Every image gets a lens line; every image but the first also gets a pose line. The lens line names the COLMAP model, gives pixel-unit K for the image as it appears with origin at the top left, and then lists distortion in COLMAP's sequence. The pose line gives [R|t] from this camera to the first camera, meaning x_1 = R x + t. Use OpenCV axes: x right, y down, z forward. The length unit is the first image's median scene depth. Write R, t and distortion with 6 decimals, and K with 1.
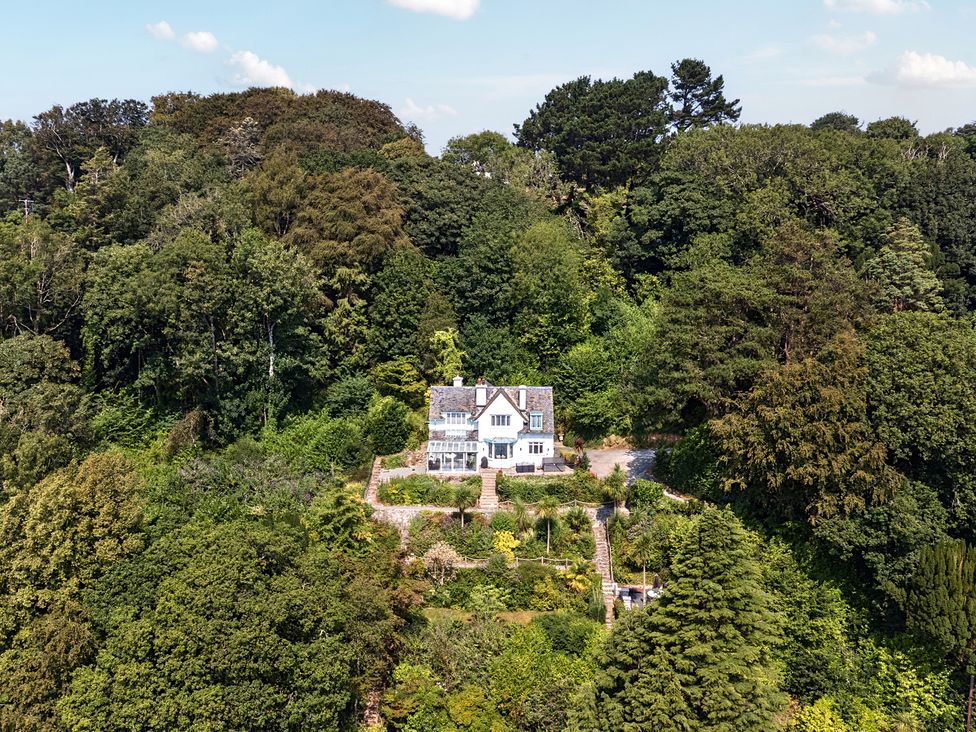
lens RADIAL K [[971.4, 0, 488.6], [0, 971.4, 359.8], [0, 0, 1]] dist [0.035034, 0.000000]
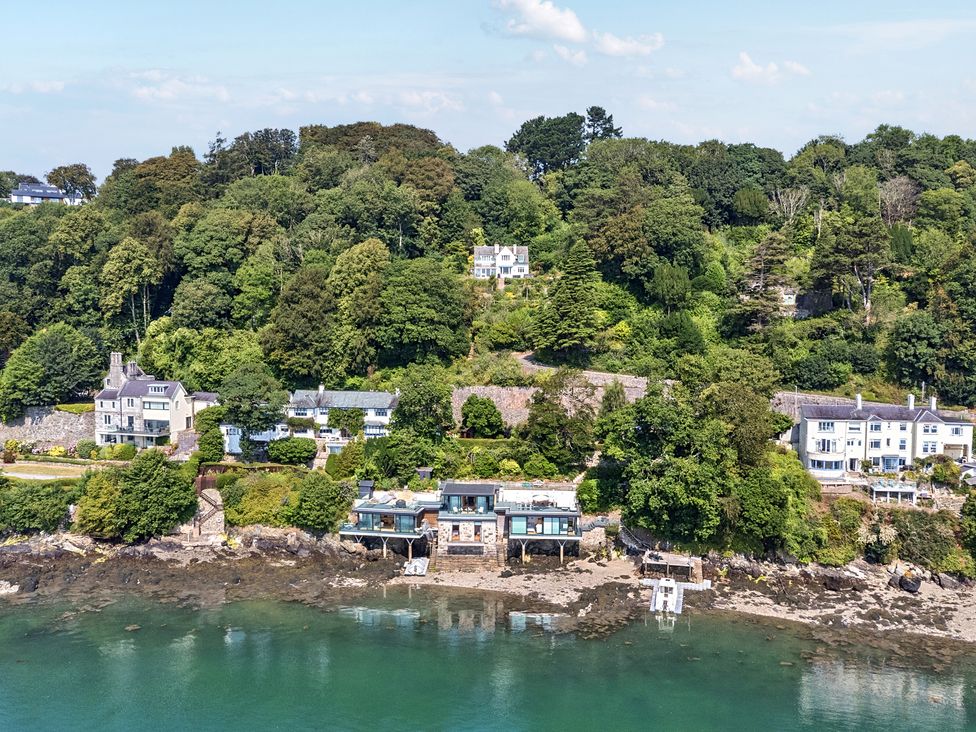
lens RADIAL K [[971.4, 0, 491.5], [0, 971.4, 370.1], [0, 0, 1]] dist [0.035034, 0.000000]
pose [[0.999307, -0.006785, 0.036611, -0.100760], [0.008383, 0.999011, -0.043660, 0.401920], [-0.036278, 0.043936, 0.998375, -1.215771]]
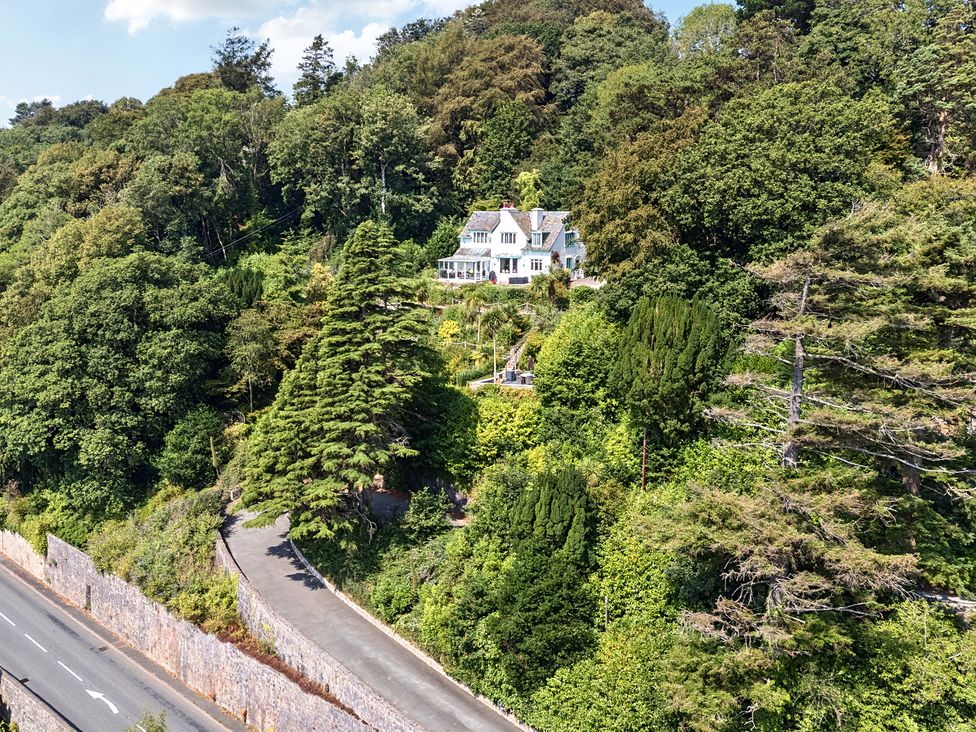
lens RADIAL K [[971.4, 0, 486.4], [0, 971.4, 385.3], [0, 0, 1]] dist [0.035034, 0.000000]
pose [[0.837200, 0.095121, -0.538561, 0.549236], [-0.068279, 0.995233, 0.069639, 0.141580], [0.542618, -0.021530, 0.839704, 0.069778]]
